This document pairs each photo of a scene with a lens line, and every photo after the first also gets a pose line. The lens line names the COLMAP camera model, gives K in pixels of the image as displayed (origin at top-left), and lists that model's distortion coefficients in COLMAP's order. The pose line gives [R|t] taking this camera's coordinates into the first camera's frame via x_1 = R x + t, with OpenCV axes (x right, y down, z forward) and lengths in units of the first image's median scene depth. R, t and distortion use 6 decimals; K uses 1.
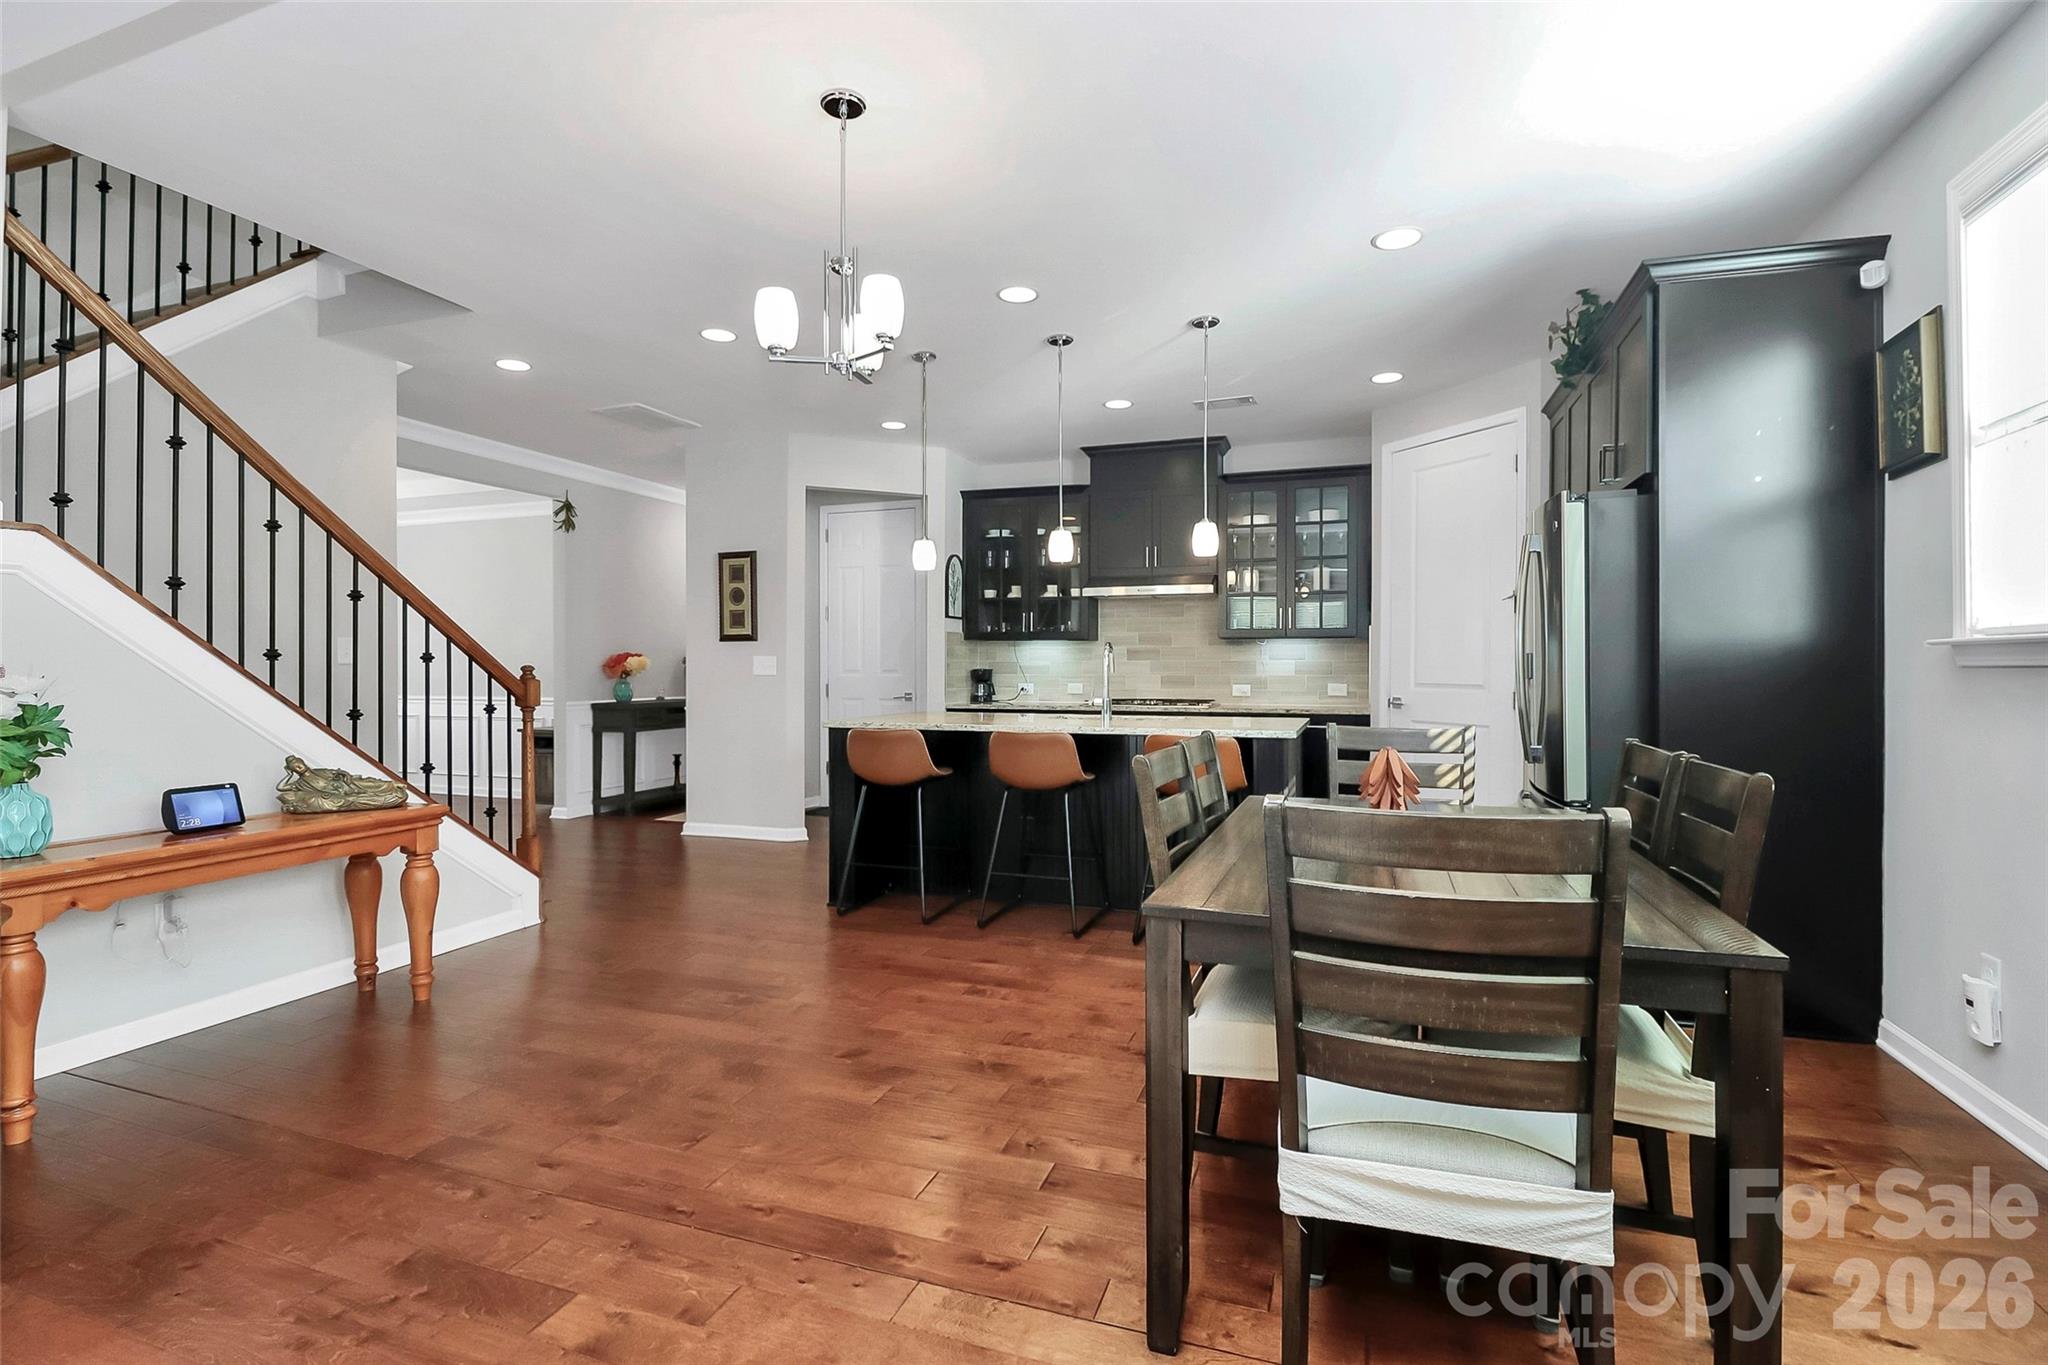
lens RADIAL K [[969.0, 0, 1018.5], [0, 969.0, 677.1], [0, 0, 1]] dist [-0.005038, -0.008151]
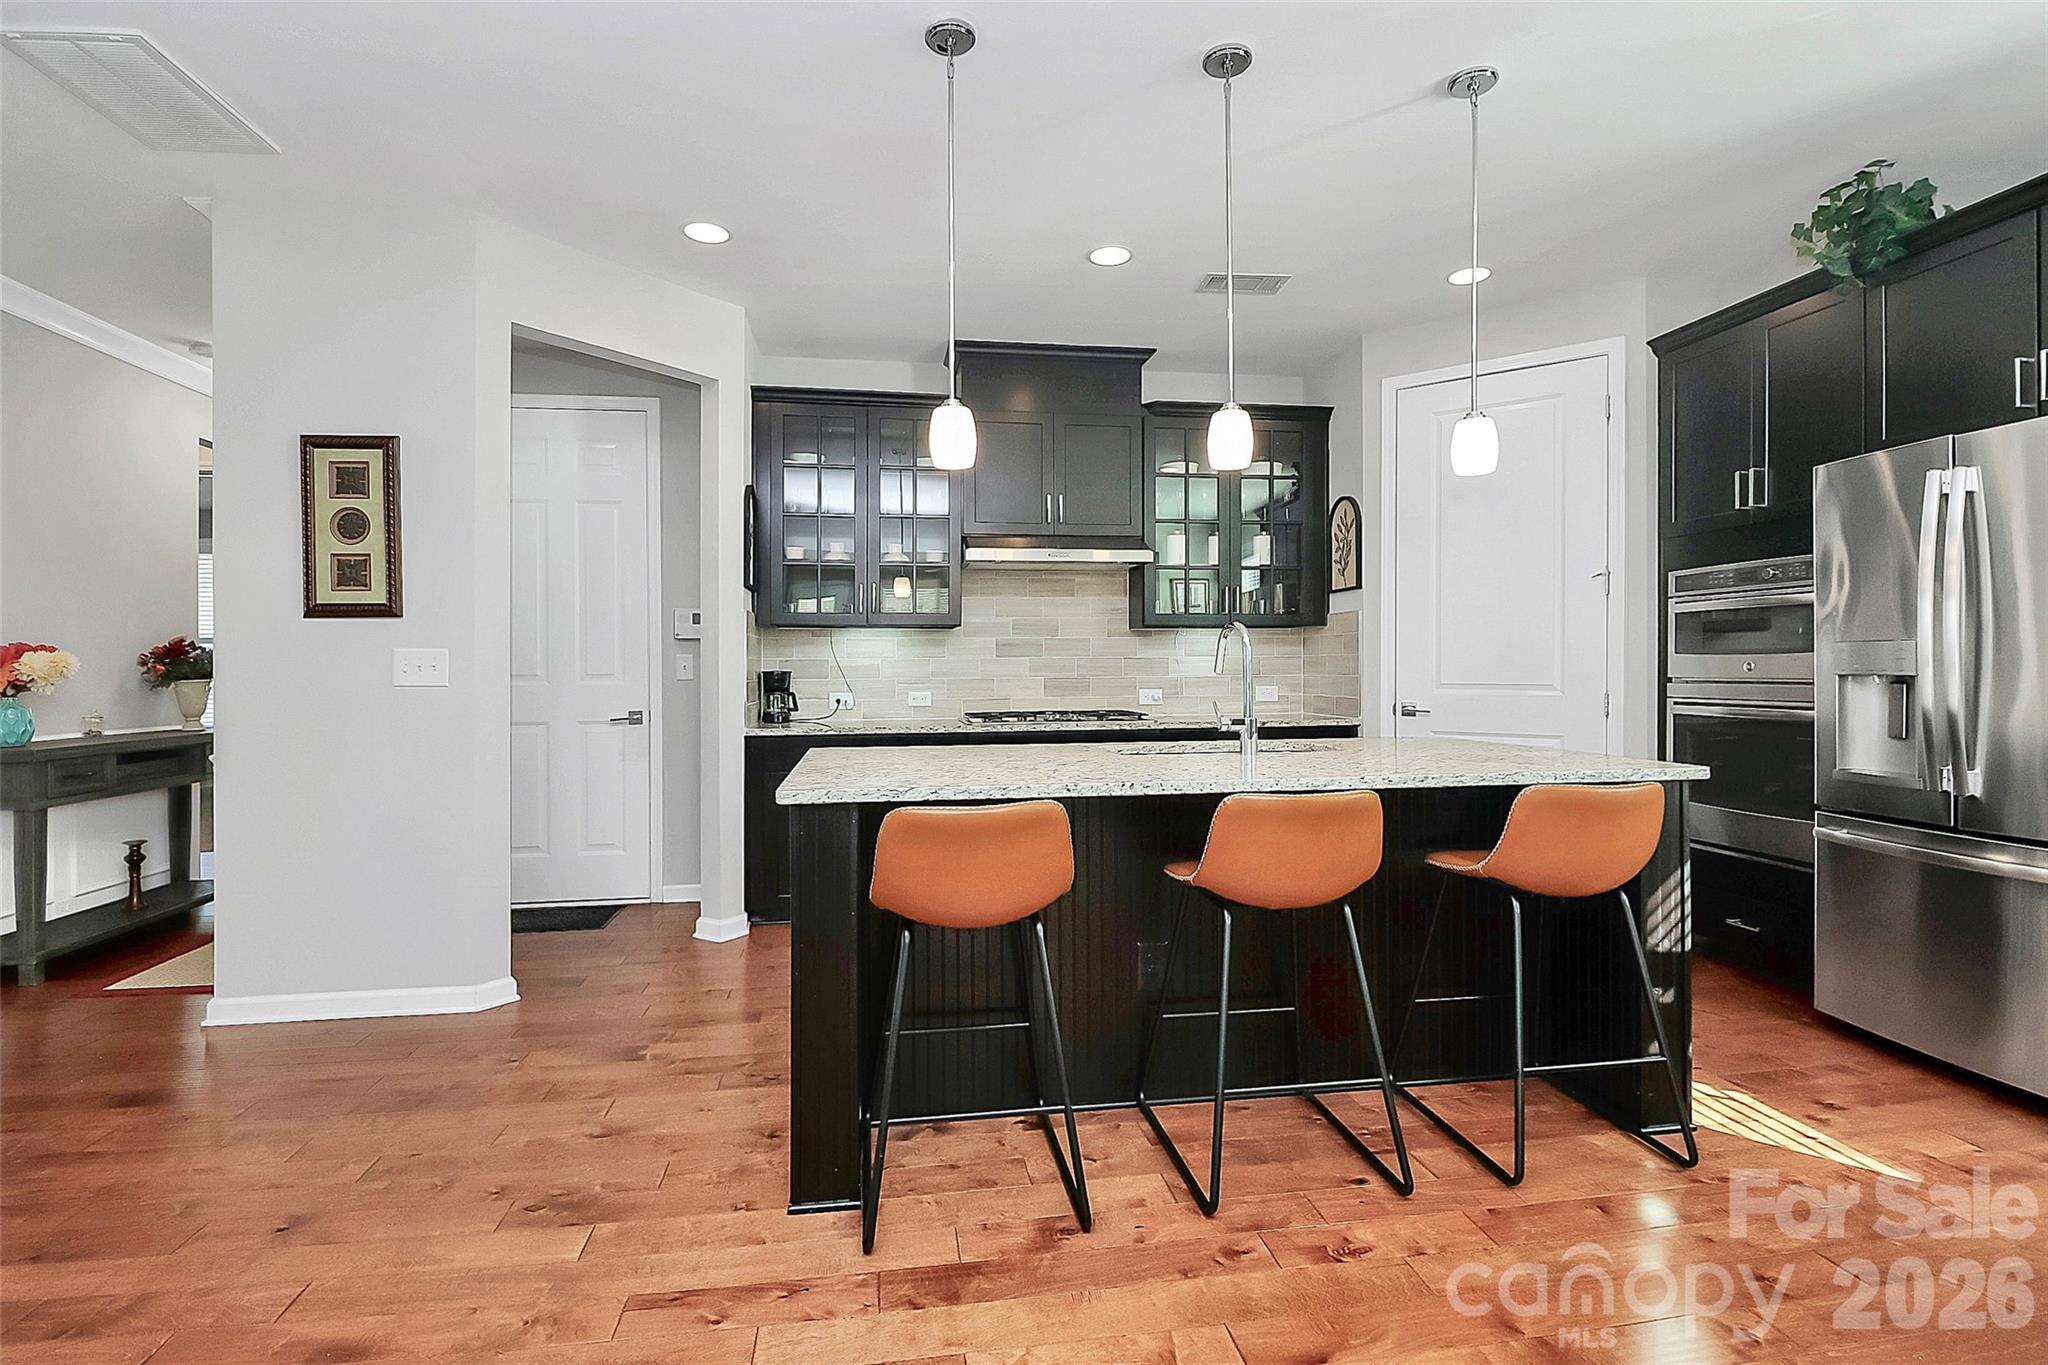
lens RADIAL K [[969.0, 0, 1017.3], [0, 969.0, 668.3], [0, 0, 1]] dist [-0.005038, -0.008151]
pose [[0.882673, -0.005490, 0.469955, -0.220550], [0.010629, 0.999909, -0.008283, -0.003482], [-0.469867, 0.012306, 0.882651, 0.406975]]
